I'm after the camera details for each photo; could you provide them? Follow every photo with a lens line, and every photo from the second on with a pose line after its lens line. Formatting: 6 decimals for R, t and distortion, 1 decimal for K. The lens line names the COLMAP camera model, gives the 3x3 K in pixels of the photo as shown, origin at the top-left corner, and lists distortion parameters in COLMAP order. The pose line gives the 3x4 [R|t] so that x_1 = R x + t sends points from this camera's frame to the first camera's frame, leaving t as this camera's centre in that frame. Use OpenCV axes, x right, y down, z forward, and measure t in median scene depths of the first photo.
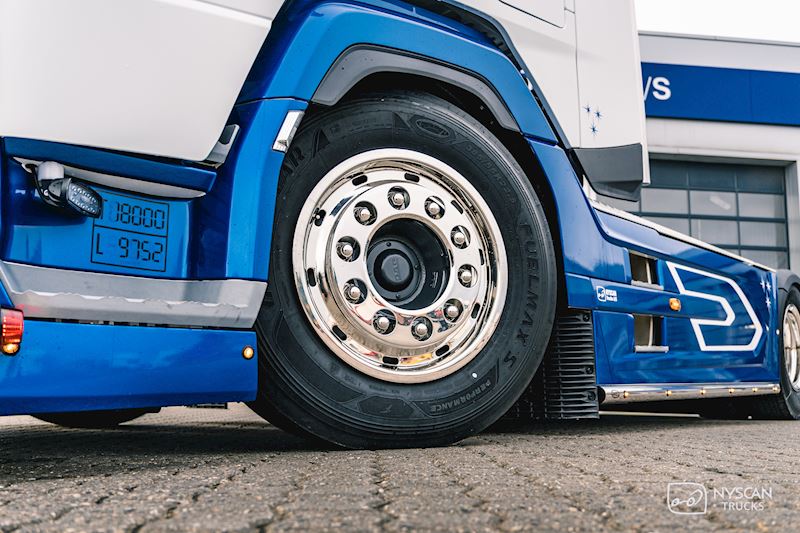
lens RADIAL K [[693.9, 0, 404.4], [0, 693.9, 280.9], [0, 0, 1]] dist [-0.041565, 0.007335]
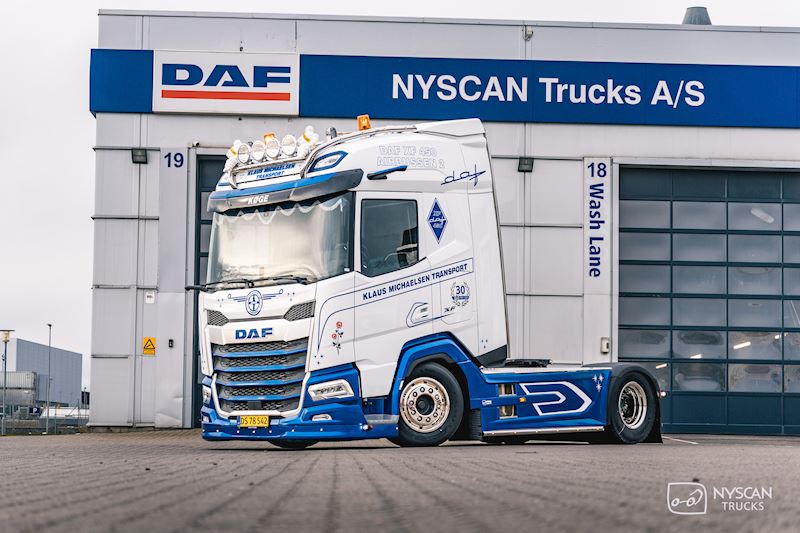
lens RADIAL K [[1548.0, 0, 399.0], [0, 1548.0, 264.3], [0, 0, 1]] dist [0.049030, 0.000000]
pose [[0.999930, -0.011263, -0.003527, -0.103179], [0.011464, 0.997932, 0.063248, -1.398257], [0.002807, -0.063284, 0.997992, -7.938507]]
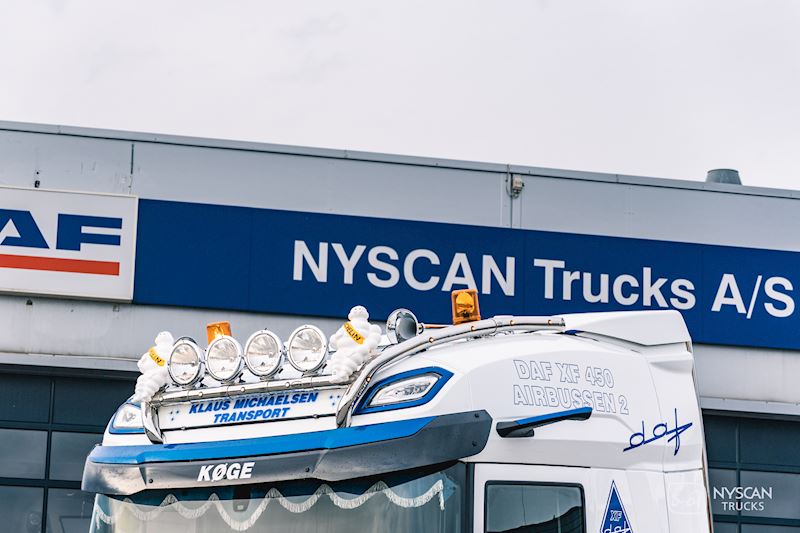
lens RADIAL K [[1917.4, 0, 398.6], [0, 1917.4, 268.4], [0, 0, 1]] dist [0.083845, 0.000000]
pose [[0.988441, 0.039019, 0.146499, -1.237281], [-0.029743, 0.997443, -0.064982, -1.421743], [-0.148660, 0.059874, 0.987074, -3.796717]]
